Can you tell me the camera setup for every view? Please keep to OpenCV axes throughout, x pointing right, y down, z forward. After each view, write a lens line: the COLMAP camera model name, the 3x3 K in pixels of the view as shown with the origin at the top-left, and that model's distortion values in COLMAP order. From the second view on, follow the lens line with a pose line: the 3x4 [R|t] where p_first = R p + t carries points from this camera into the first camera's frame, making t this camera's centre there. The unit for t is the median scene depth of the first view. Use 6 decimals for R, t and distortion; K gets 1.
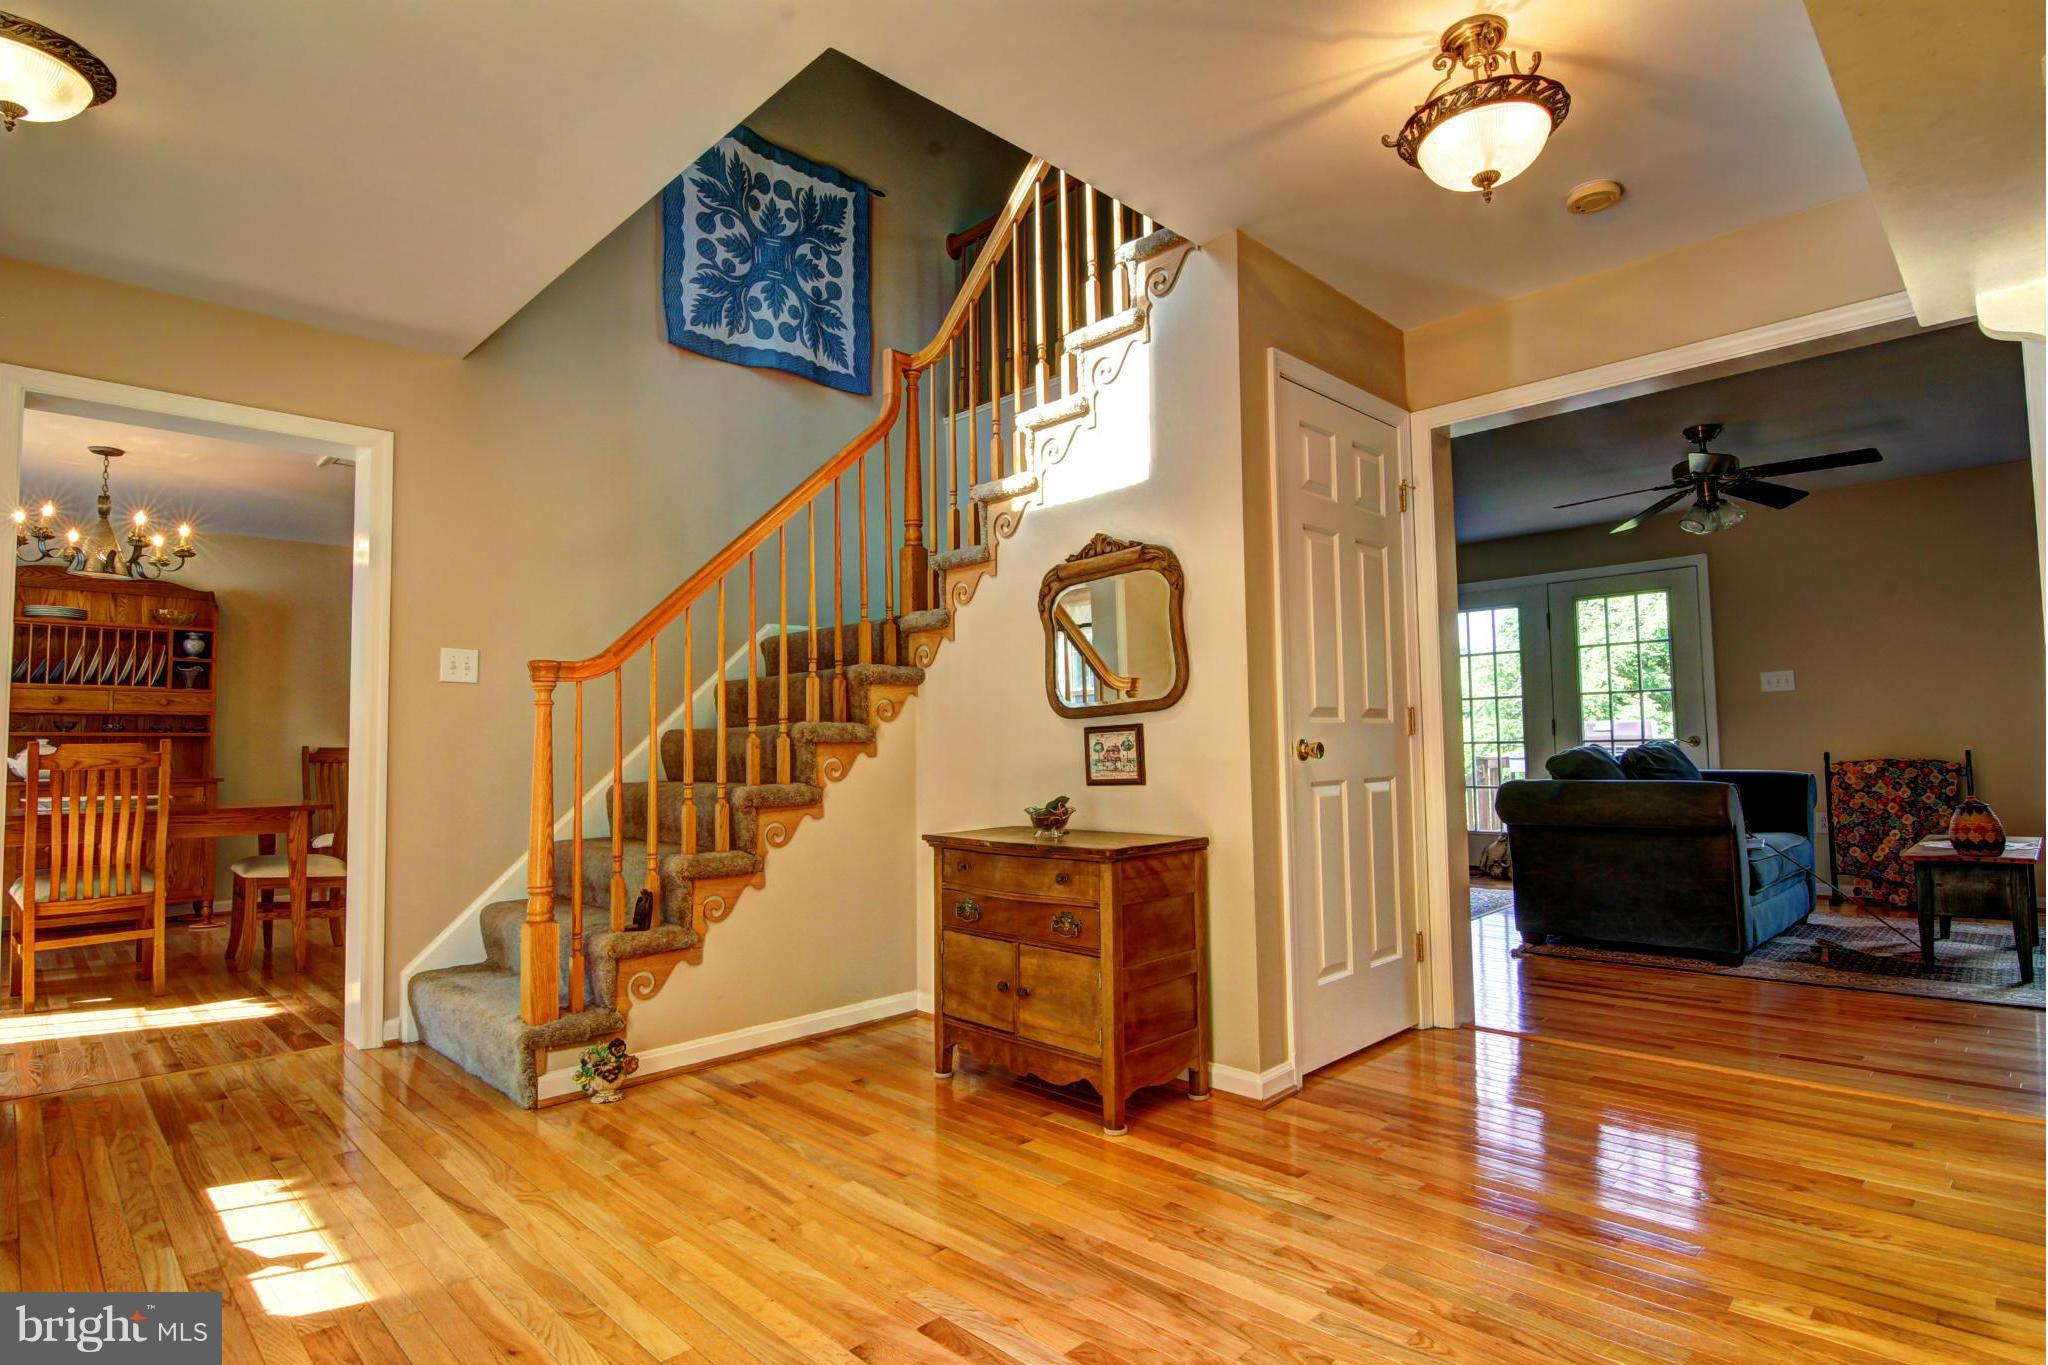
lens RADIAL K [[1032.0, 0, 1030.5], [0, 1032.0, 691.7], [0, 0, 1]] dist [-0.004842, -0.000753]
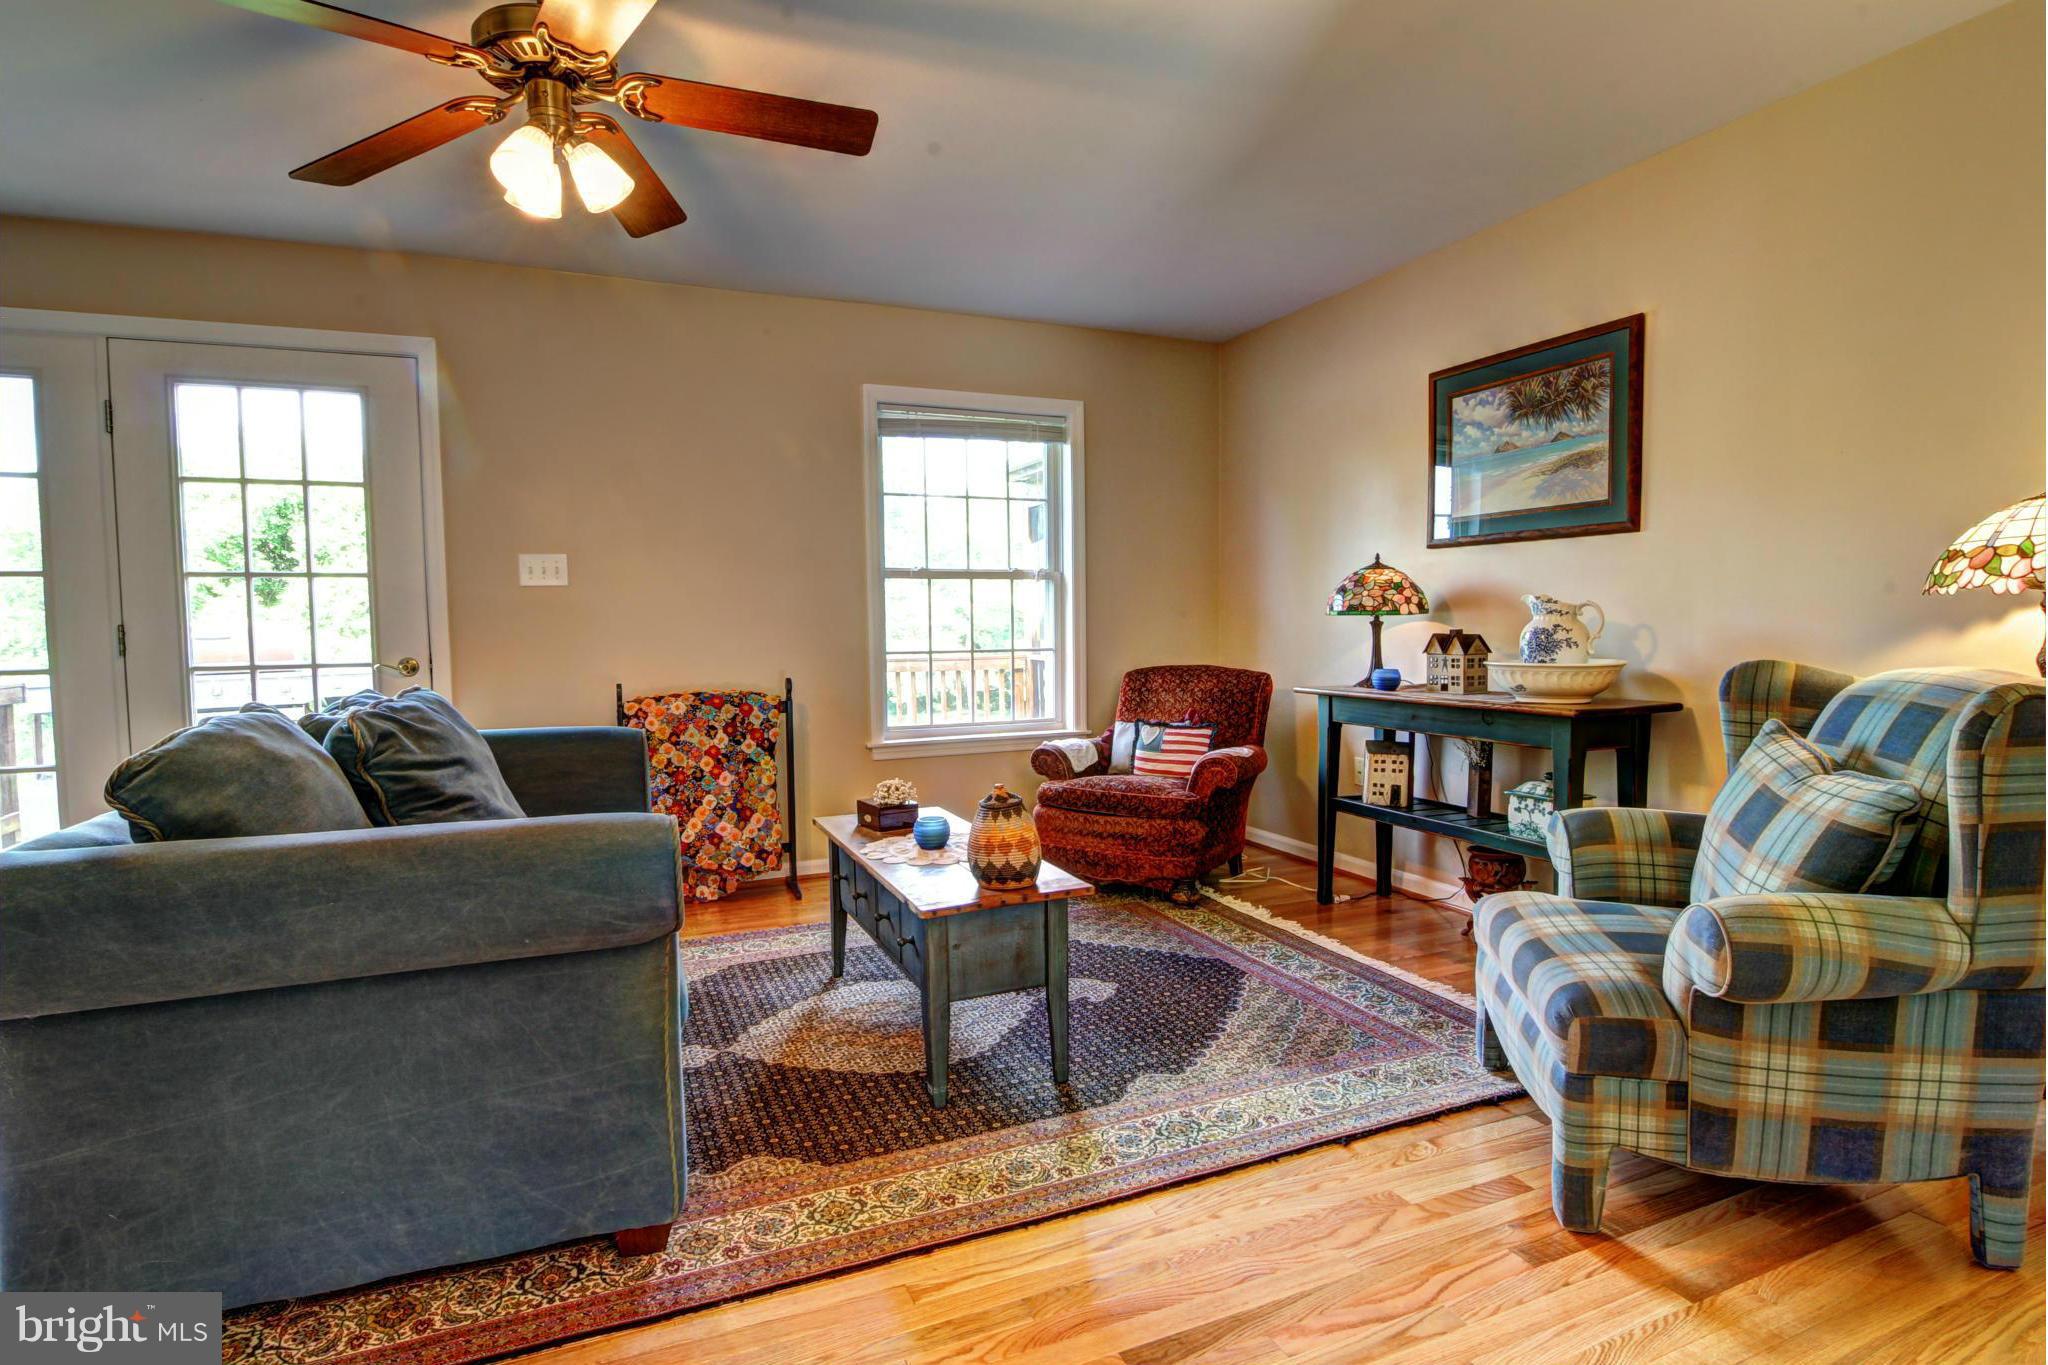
lens RADIAL K [[1032.0, 0, 1025.9], [0, 1032.0, 688.5], [0, 0, 1]] dist [-0.004842, -0.000753]
pose [[0.365271, -0.044508, 0.929837, 0.276069], [-0.047018, 0.996699, 0.066179, 0.007102], [-0.929713, -0.067893, 0.361972, 0.553259]]
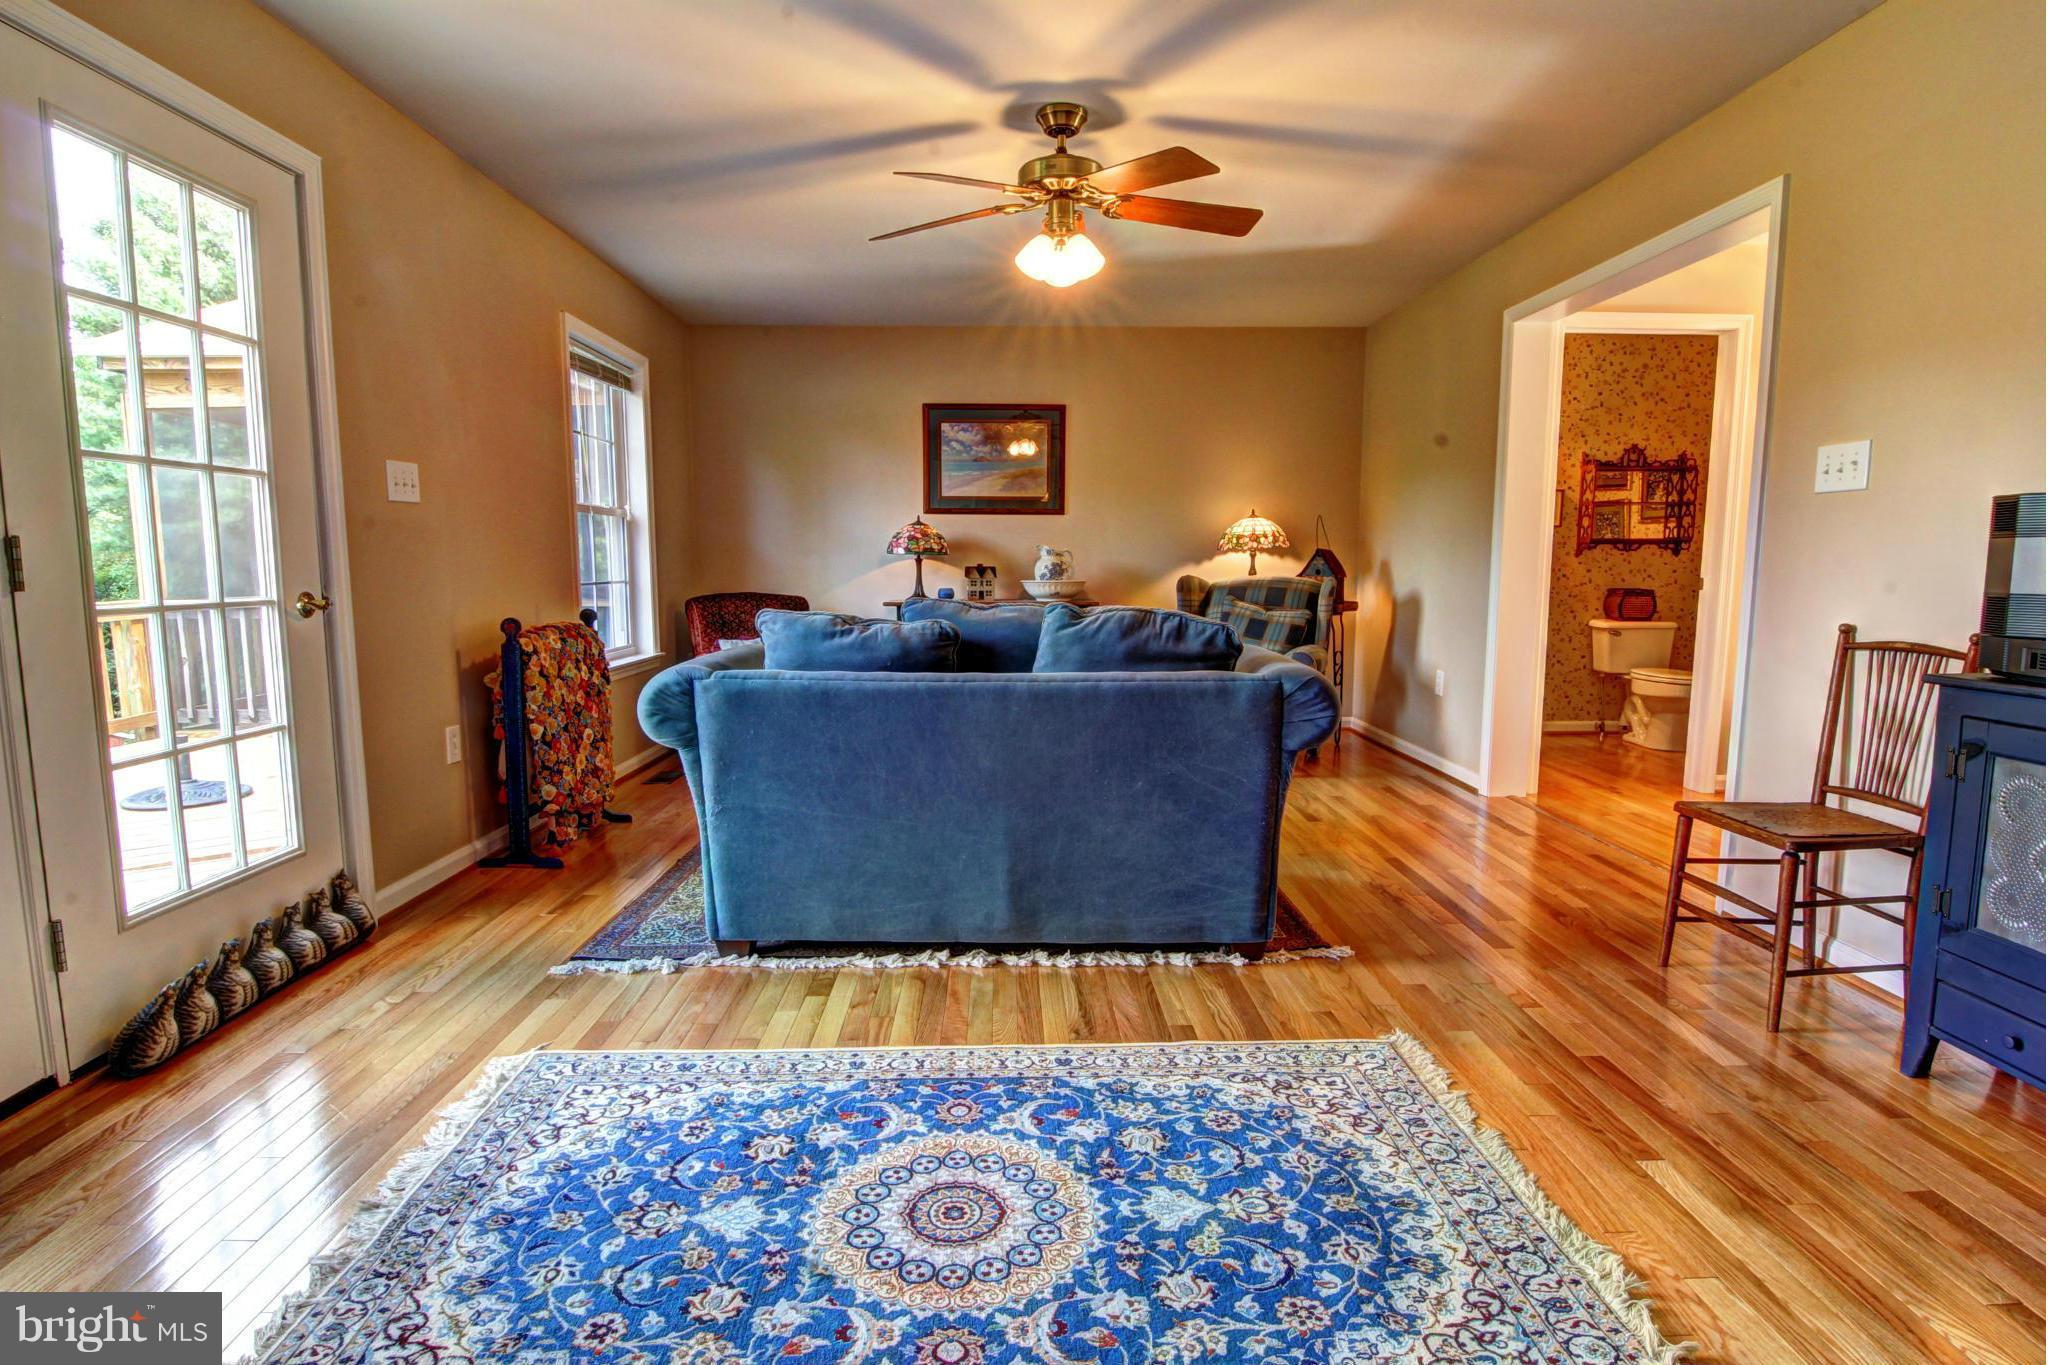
lens RADIAL K [[1032.0, 0, 1020.7], [0, 1032.0, 680.1], [0, 0, 1]] dist [-0.004842, -0.000753]
pose [[-0.719203, -0.071339, 0.691128, 0.159924], [-0.033790, 0.997129, 0.067762, 0.048356], [-0.693978, 0.025381, -0.719548, 1.289780]]
